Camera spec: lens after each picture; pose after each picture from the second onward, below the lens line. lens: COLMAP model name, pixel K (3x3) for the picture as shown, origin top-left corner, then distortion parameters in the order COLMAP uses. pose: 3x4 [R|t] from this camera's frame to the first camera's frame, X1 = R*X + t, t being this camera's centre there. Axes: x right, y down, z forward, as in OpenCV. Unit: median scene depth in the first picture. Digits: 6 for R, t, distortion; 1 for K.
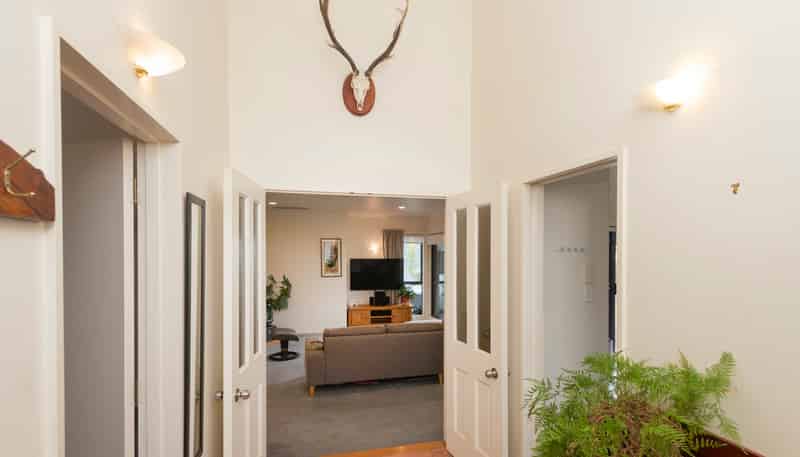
lens RADIAL K [[390.1, 0, 404.3], [0, 390.1, 254.6], [0, 0, 1]] dist [-0.003948, -0.001158]
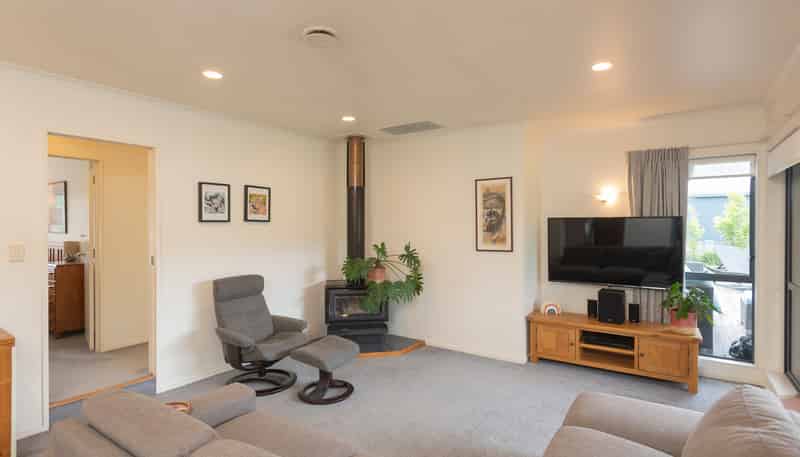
lens RADIAL K [[405.1, 0, 399.6], [0, 405.1, 223.5], [0, 0, 1]] dist [-0.005824, -0.001562]
pose [[0.628789, 0.000621, -0.777575, 0.145786], [0.000996, 0.999998, 0.001604, 0.017459], [0.777575, -0.001783, 0.628788, 0.523935]]
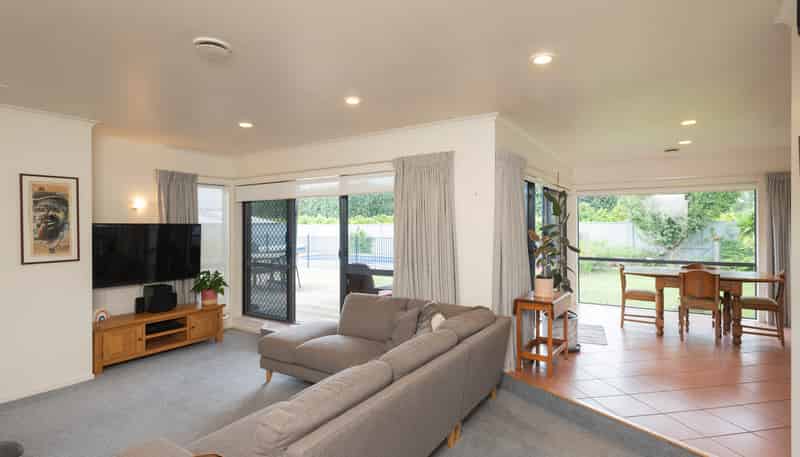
lens RADIAL K [[405.1, 0, 397.8], [0, 405.1, 226.5], [0, 0, 1]] dist [-0.005824, -0.001562]
pose [[0.756676, -0.002146, 0.653786, -0.175737], [0.004807, 0.999986, -0.002282, 0.017872], [-0.653772, 0.004869, 0.756676, 0.374434]]
